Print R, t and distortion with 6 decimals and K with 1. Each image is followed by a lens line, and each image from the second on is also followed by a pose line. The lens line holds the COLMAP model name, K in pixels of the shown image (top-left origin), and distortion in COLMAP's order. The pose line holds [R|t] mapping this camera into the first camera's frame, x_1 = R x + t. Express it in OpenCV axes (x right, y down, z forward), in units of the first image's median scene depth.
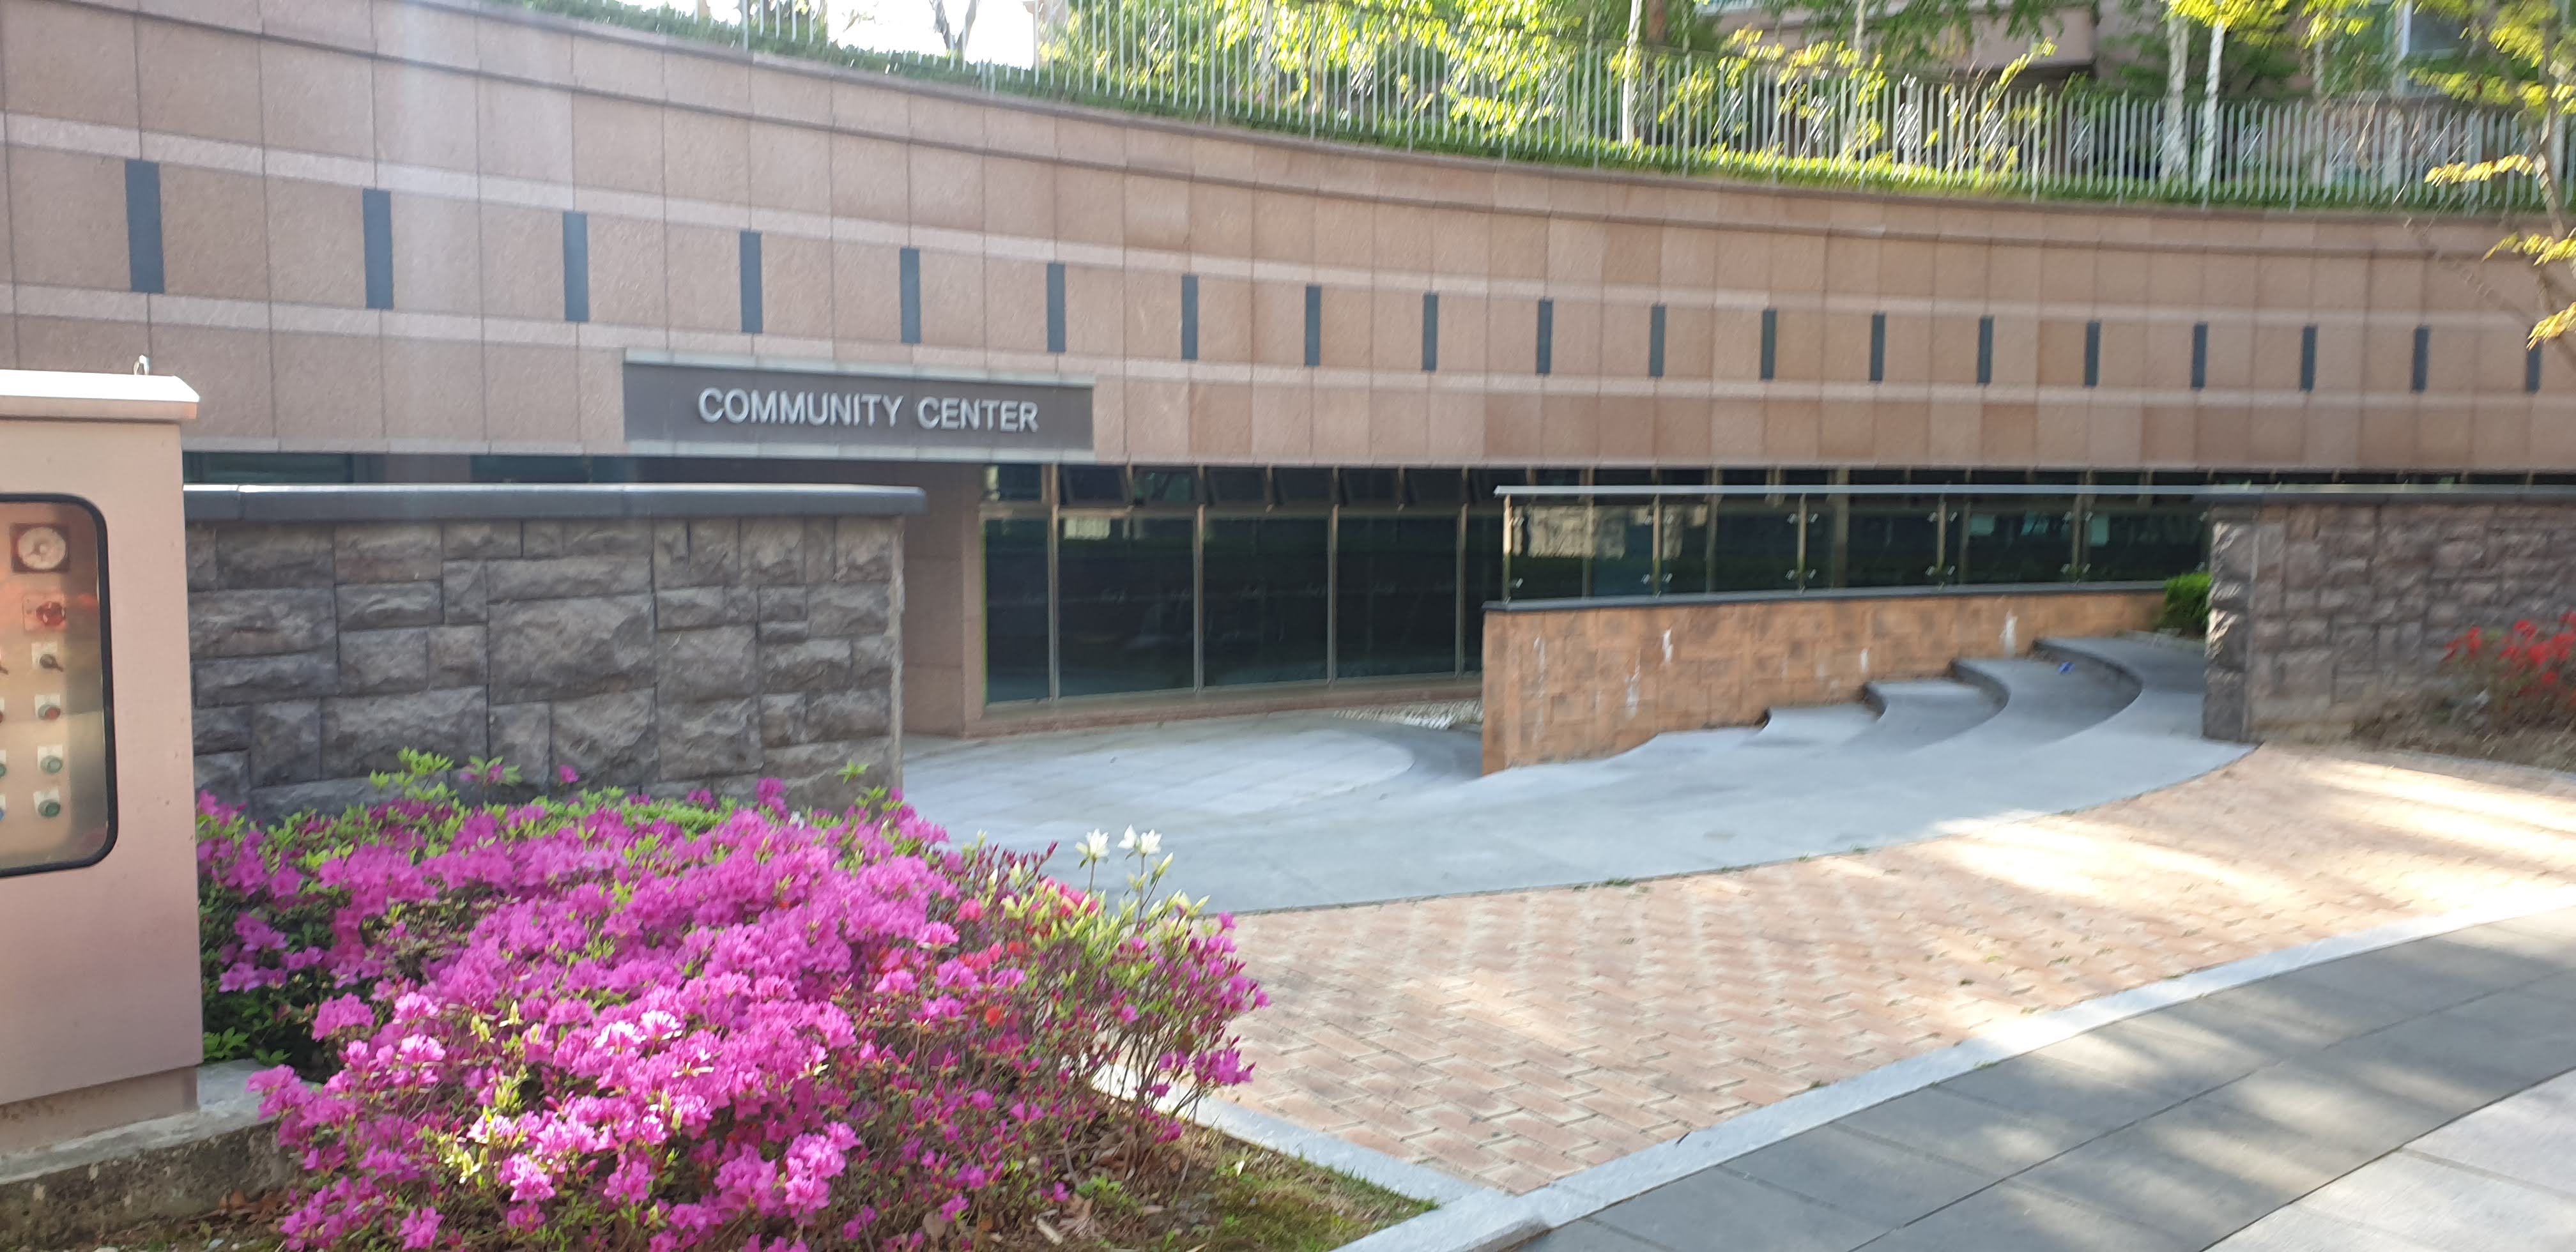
lens RADIAL K [[2016.7, 0, 1289.5], [0, 2016.7, 631.1], [0, 0, 1]] dist [0.016296, 0.000387]
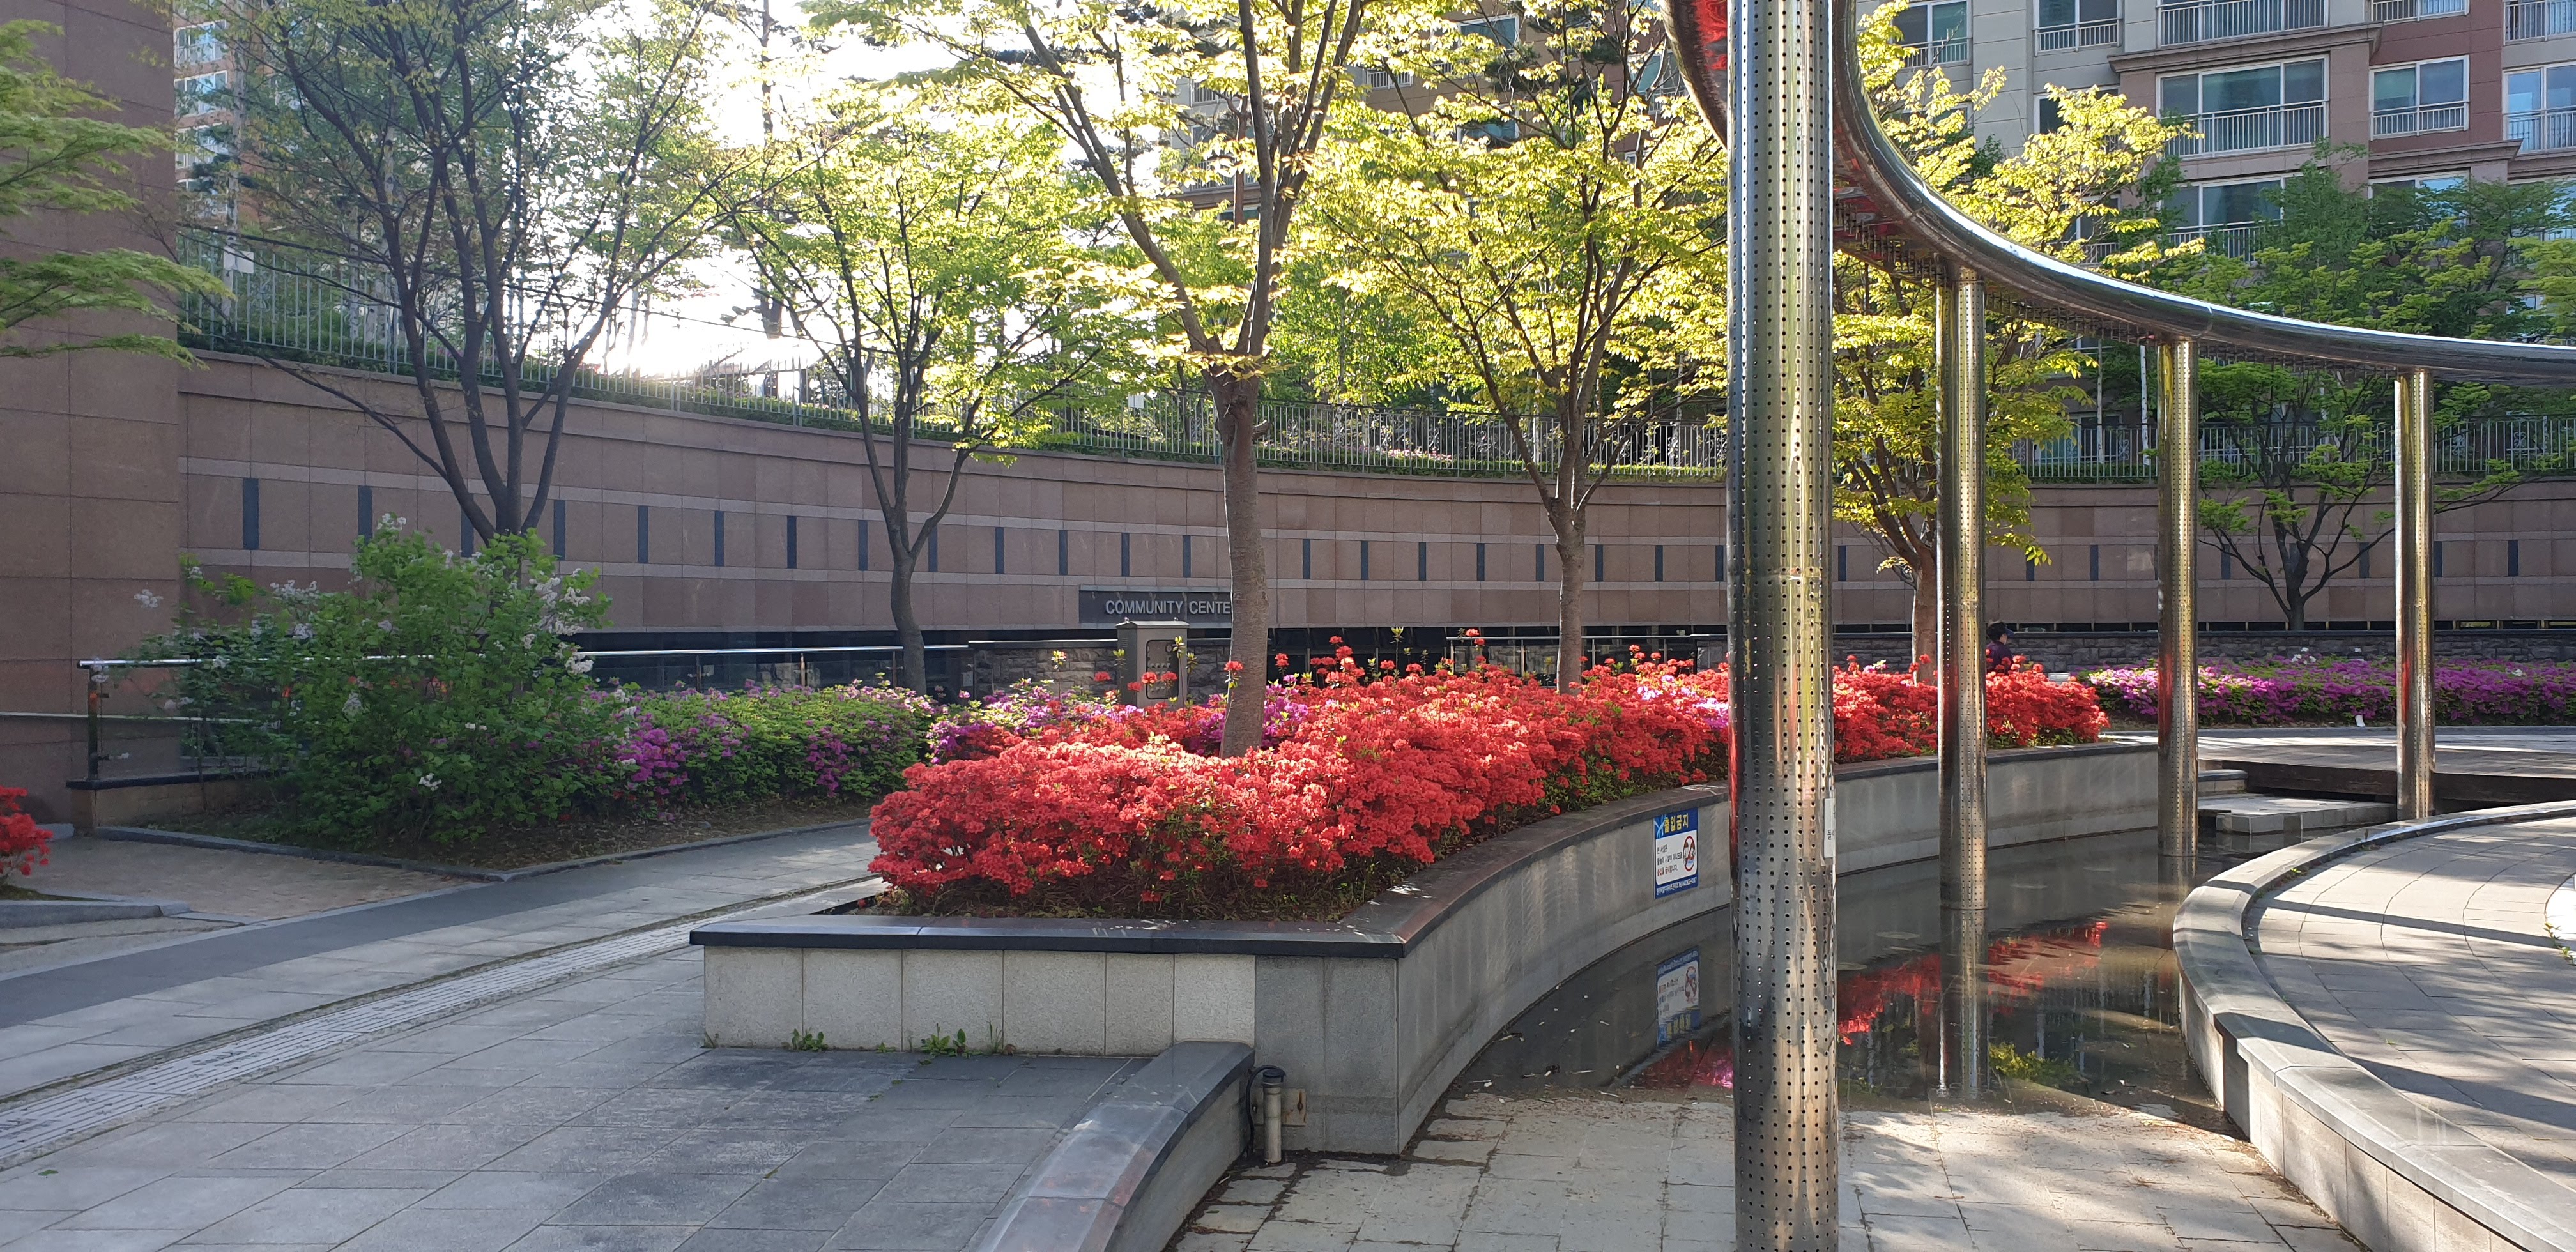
lens RADIAL K [[2016.7, 0, 1288.1], [0, 2016.7, 620.8], [0, 0, 1]] dist [0.016296, 0.000387]
pose [[0.999747, -0.010586, -0.019833, -0.025571], [0.009014, 0.996932, -0.077748, 0.067151], [0.020596, 0.077549, 0.996776, -1.016321]]
